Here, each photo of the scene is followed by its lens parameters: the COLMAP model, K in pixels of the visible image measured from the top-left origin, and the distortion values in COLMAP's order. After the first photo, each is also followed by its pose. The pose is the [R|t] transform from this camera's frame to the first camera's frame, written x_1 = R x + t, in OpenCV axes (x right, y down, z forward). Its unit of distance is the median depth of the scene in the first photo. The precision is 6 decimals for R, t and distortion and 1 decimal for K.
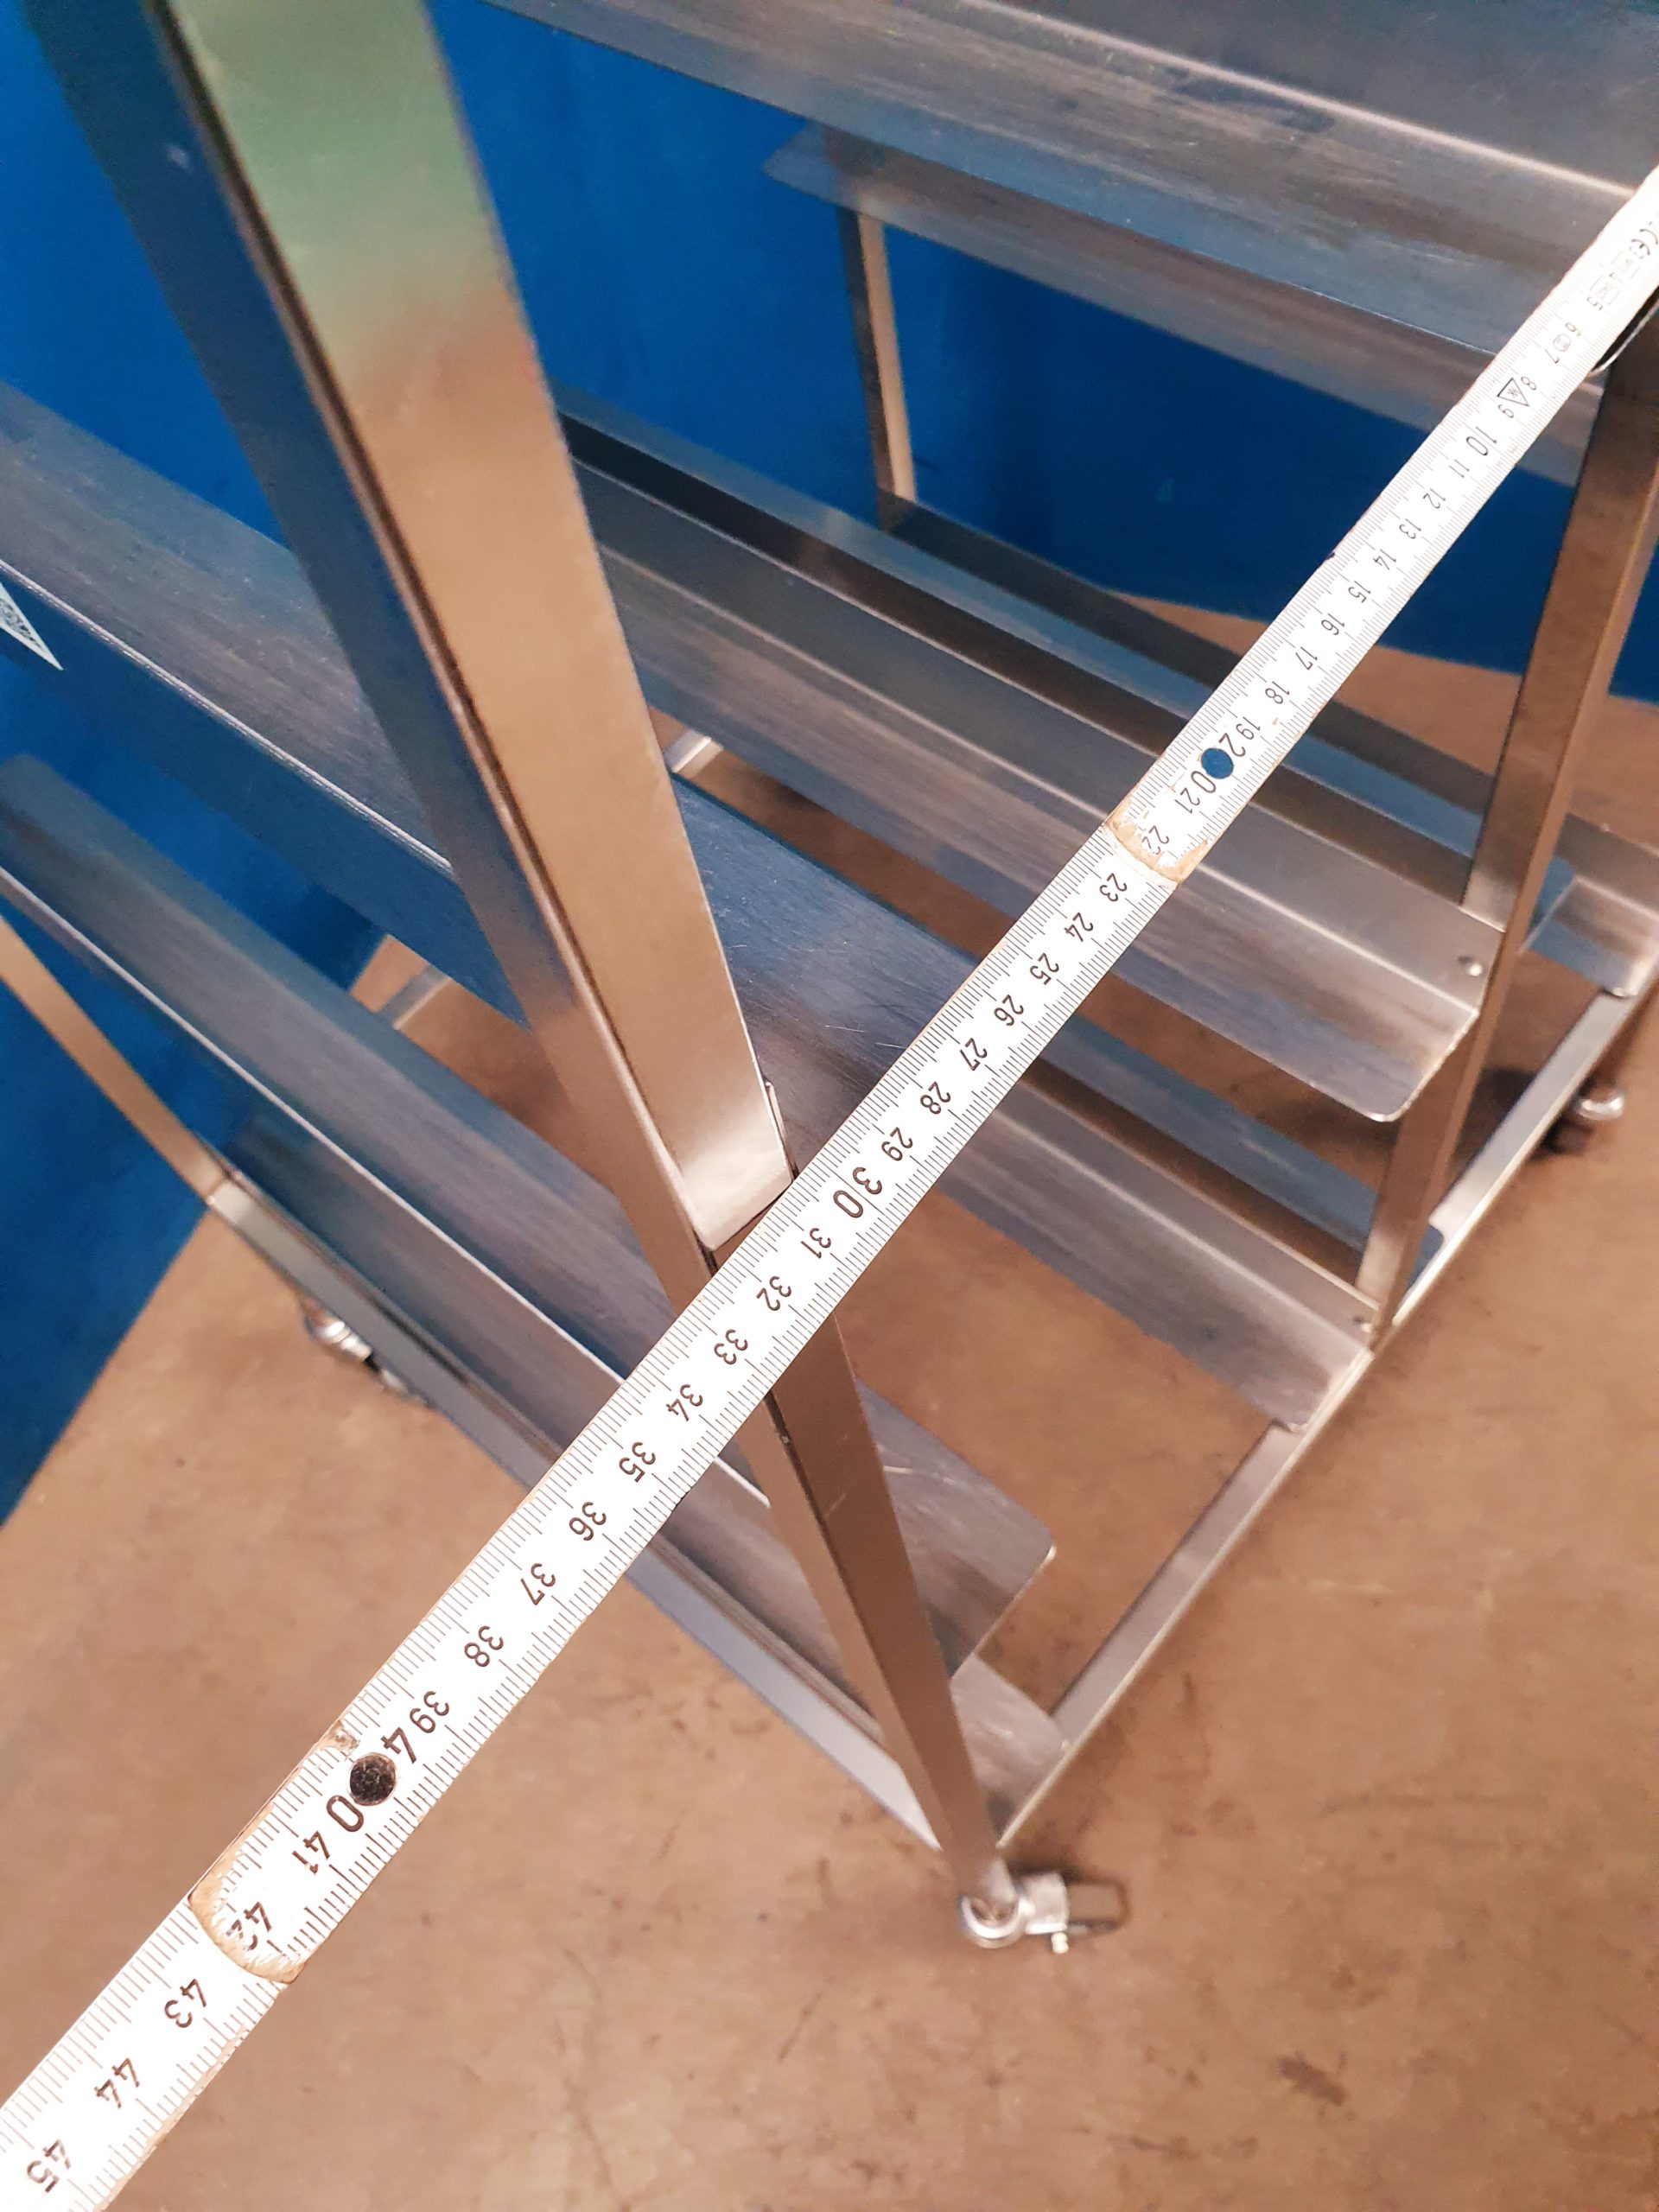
lens RADIAL K [[1727.4, 0, 835.2], [0, 1727.4, 1094.4], [0, 0, 1]] dist [-0.012617, 0.032691]
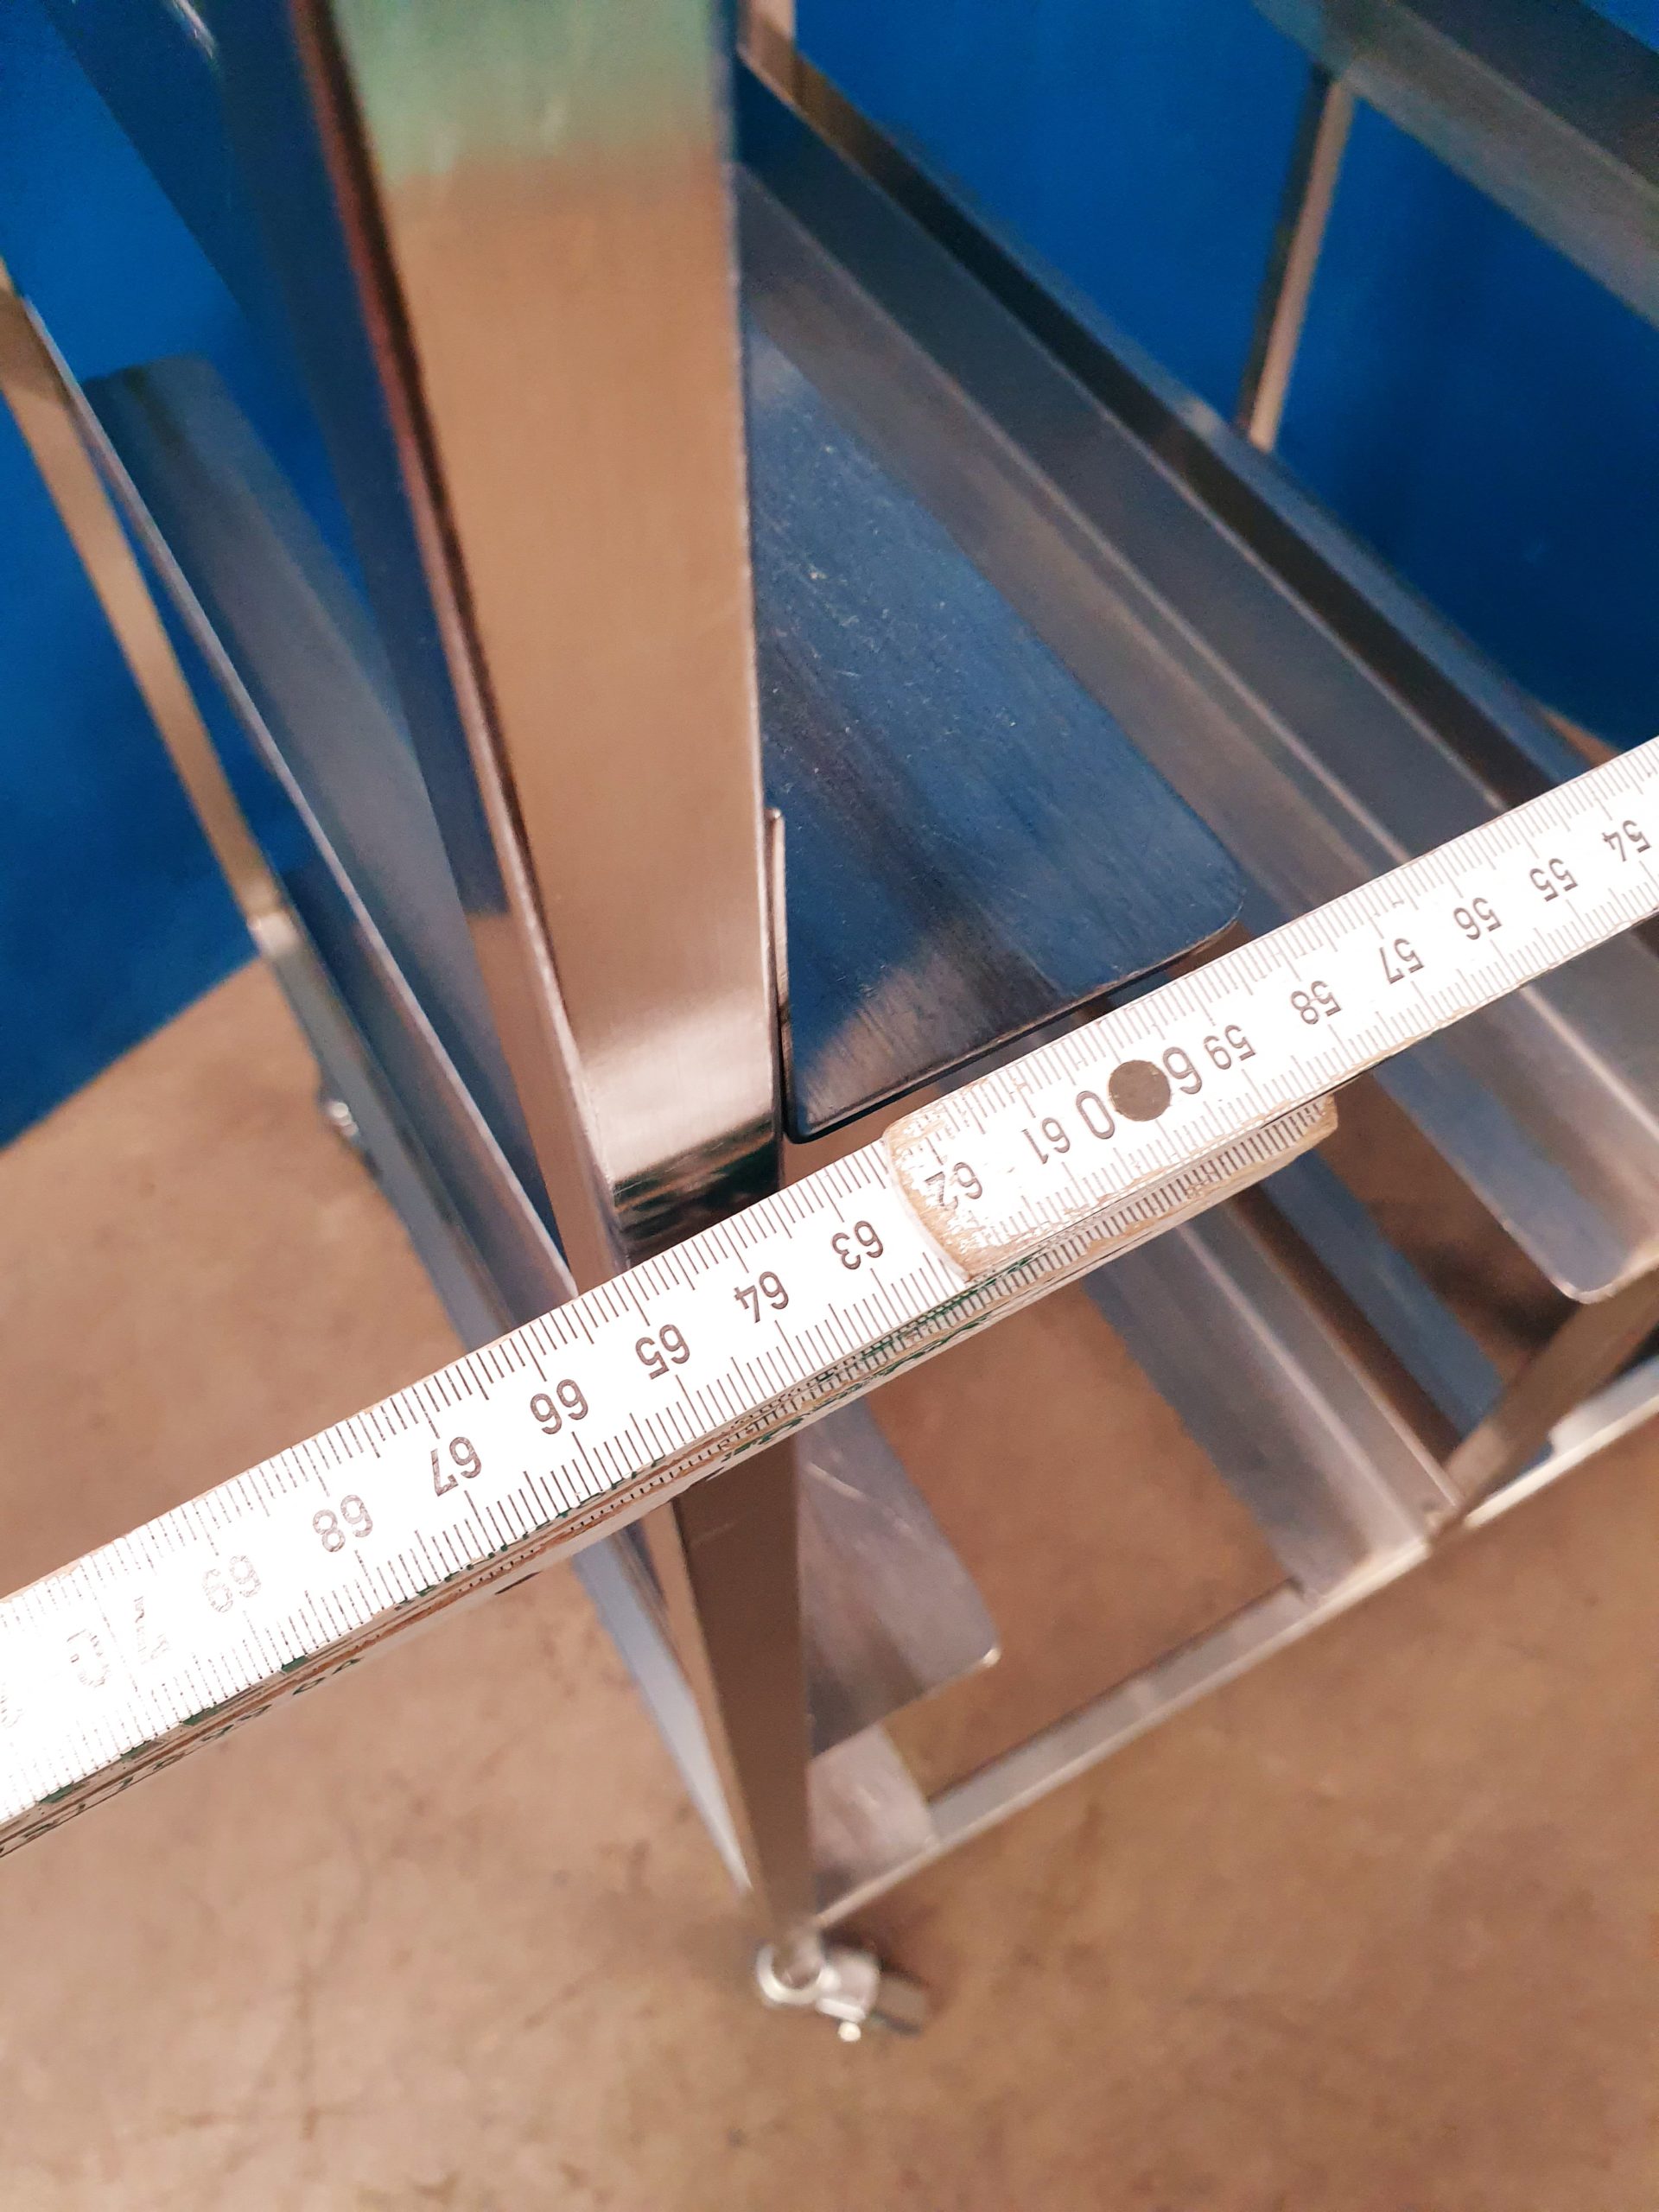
lens RADIAL K [[1727.4, 0, 831.0], [0, 1727.4, 1150.4], [0, 0, 1]] dist [-0.012617, 0.032691]
pose [[0.937094, 0.344415, -0.056865, 0.011963], [-0.341123, 0.938086, 0.060251, 0.014260], [0.074096, -0.037063, 0.996562, 0.124234]]
